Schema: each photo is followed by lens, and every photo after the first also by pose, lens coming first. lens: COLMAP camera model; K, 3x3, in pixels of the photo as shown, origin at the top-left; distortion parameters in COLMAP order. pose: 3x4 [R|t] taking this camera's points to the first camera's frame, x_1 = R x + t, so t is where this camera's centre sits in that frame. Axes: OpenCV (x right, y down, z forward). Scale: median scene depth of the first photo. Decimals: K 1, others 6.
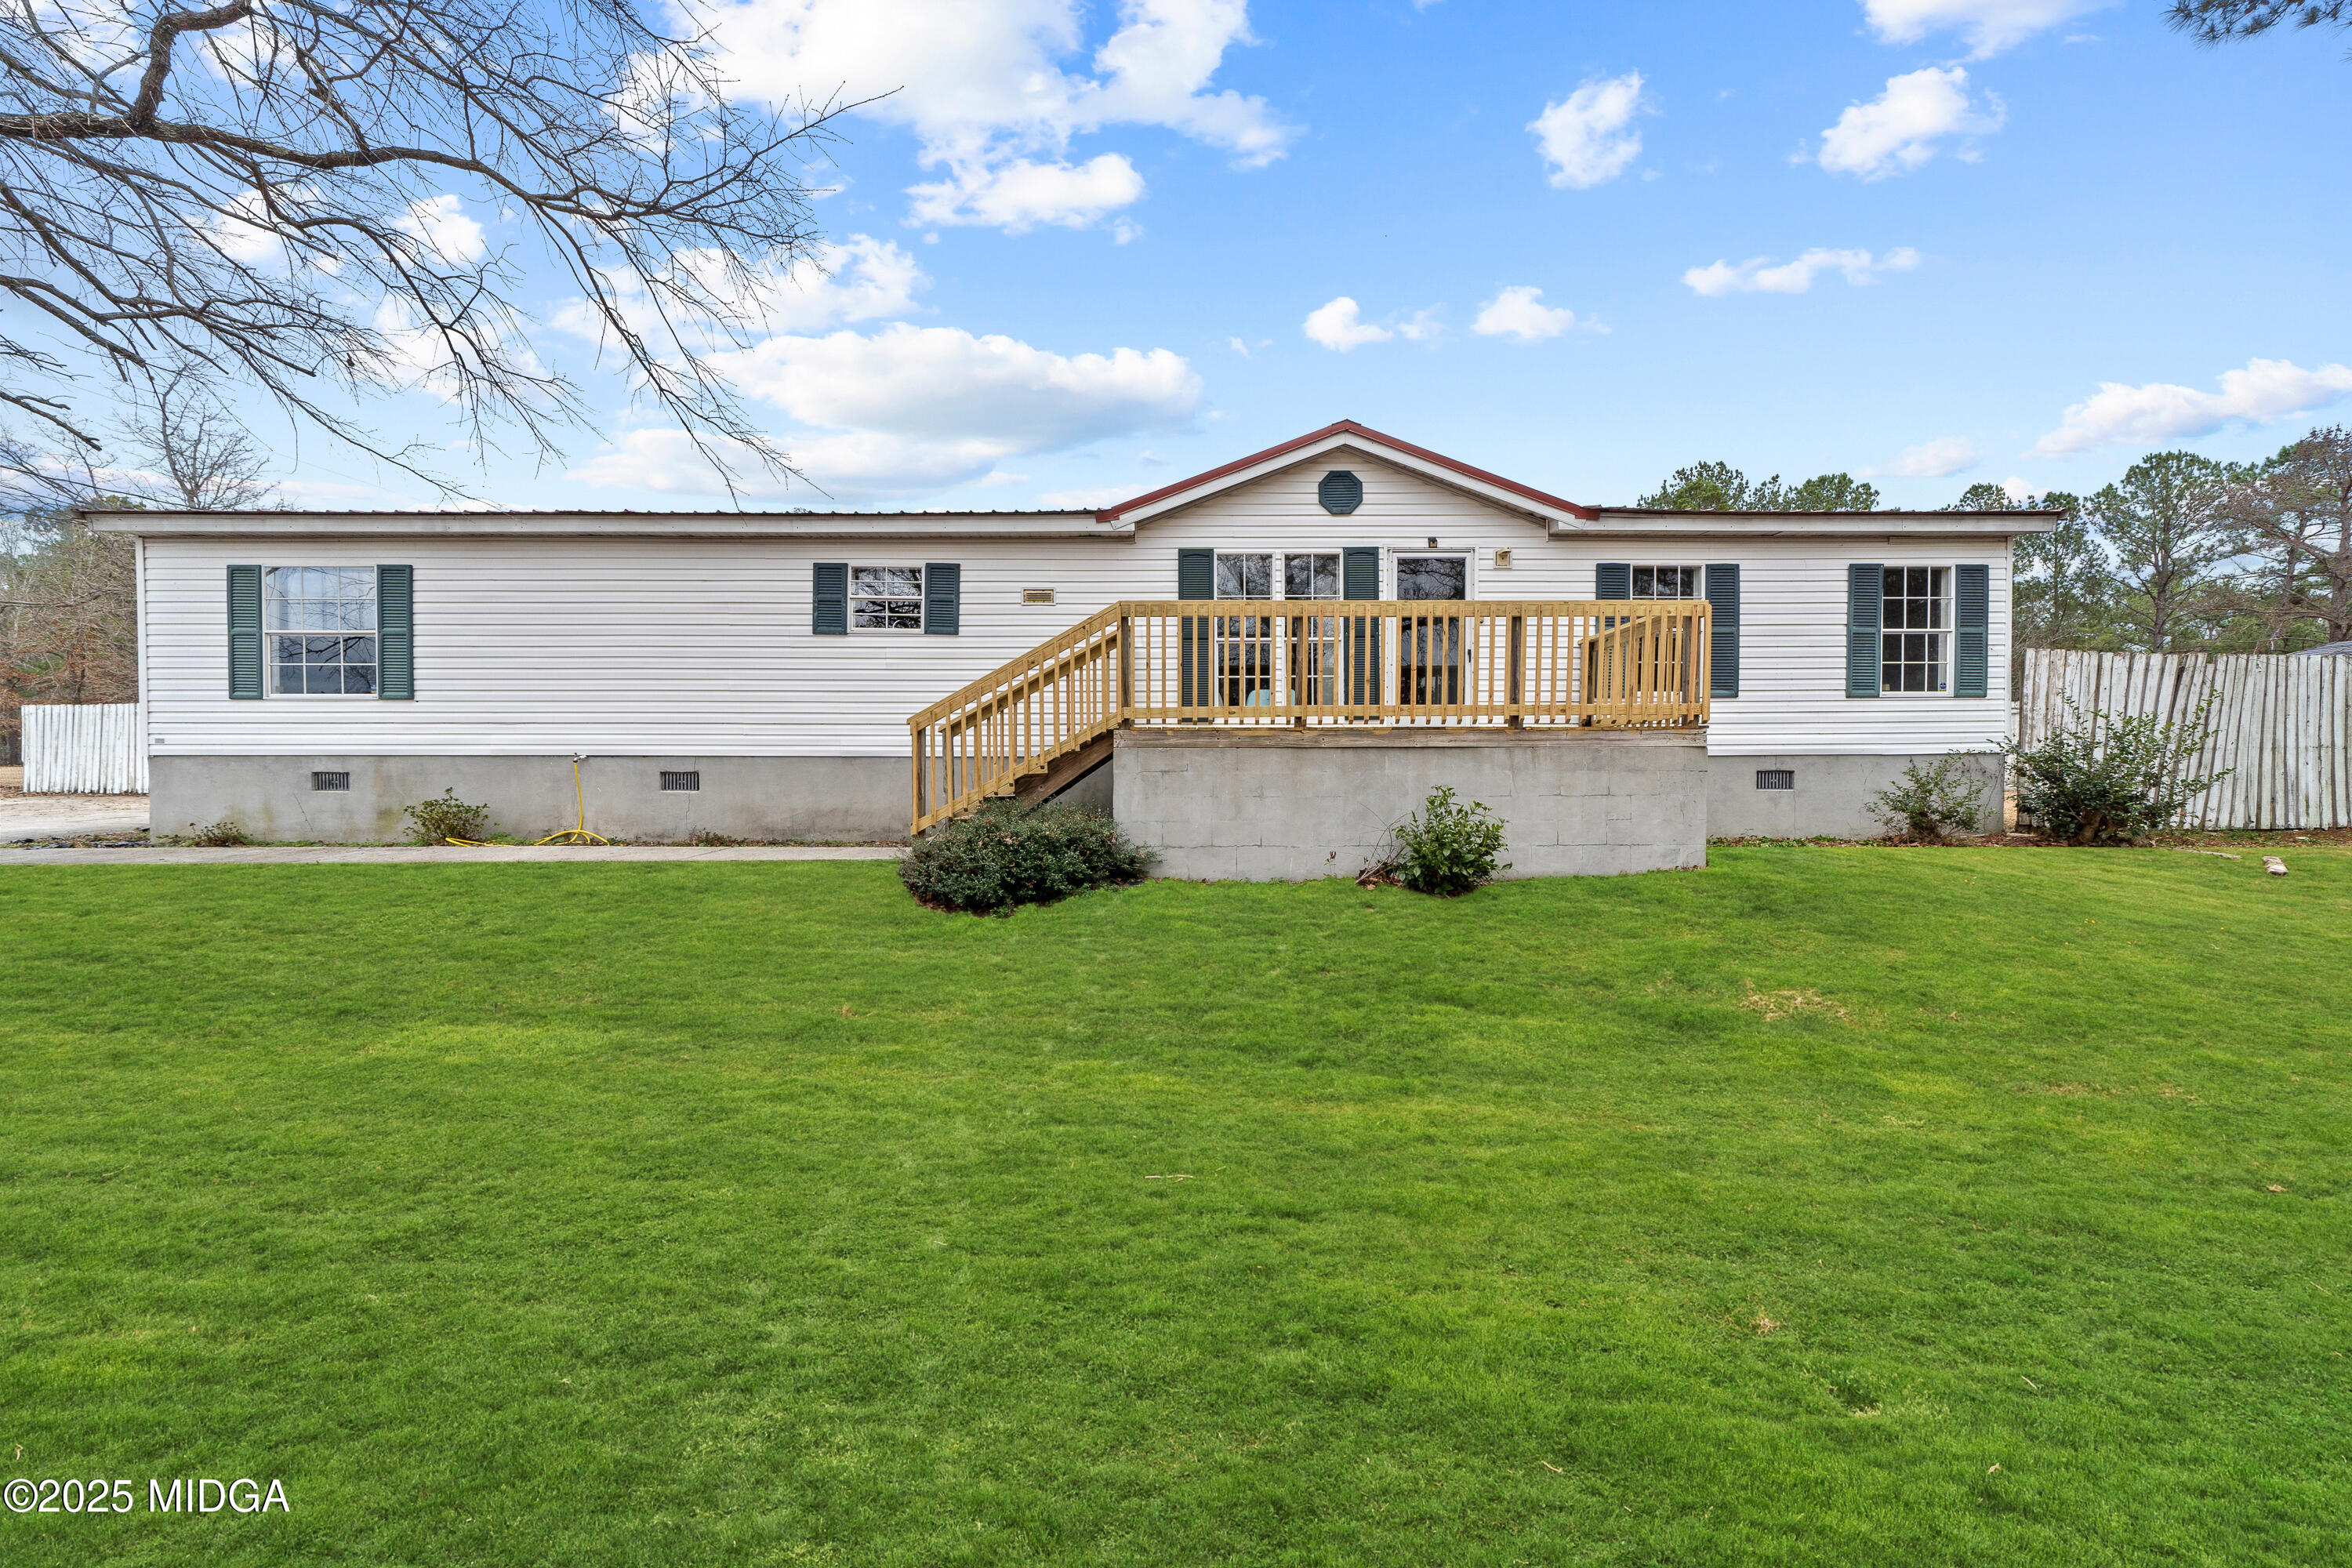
lens RADIAL K [[796.1, 0, 1176.0], [0, 796.1, 784.0], [0, 0, 1]] dist [-0.006913, -0.000074]
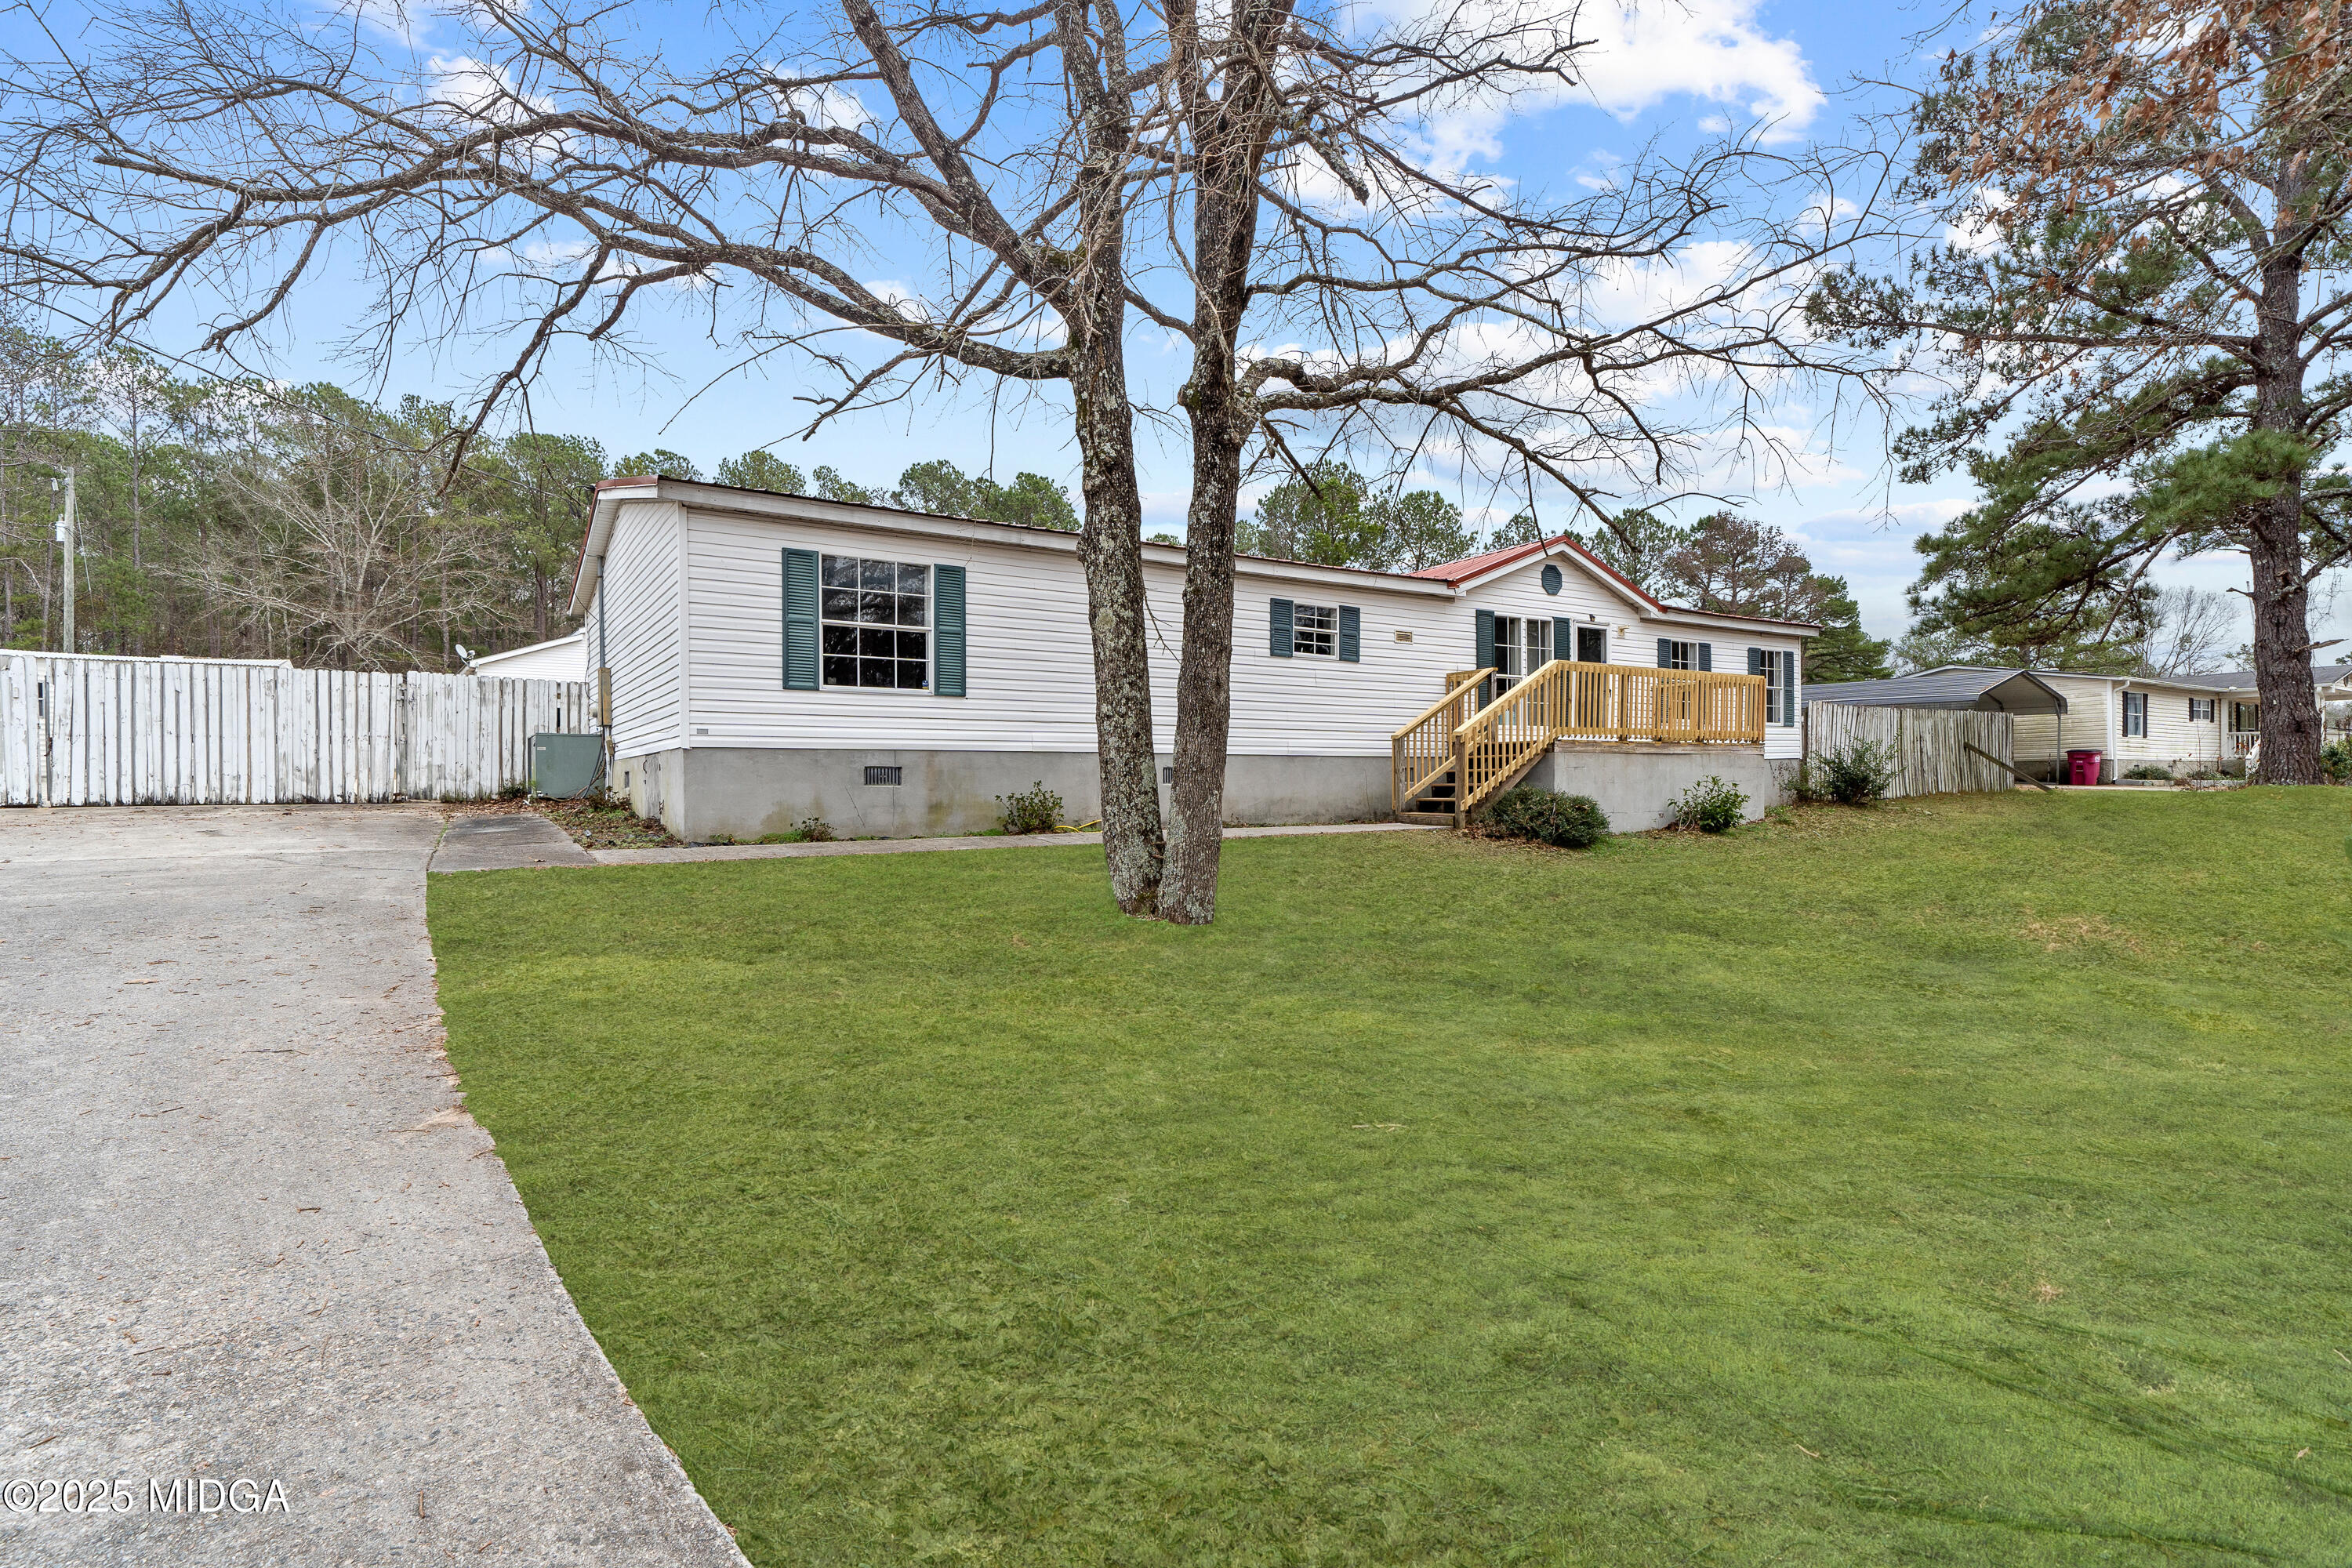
lens RADIAL K [[1134.9, 0, 1176.0], [0, 1134.9, 784.0], [0, 0, 1]] dist [-0.000493, -0.000044]
pose [[0.843062, -0.004962, 0.537794, -1.523574], [0.013265, 0.999845, -0.011569, 0.028253], [-0.537653, 0.016887, 0.842997, -0.397190]]
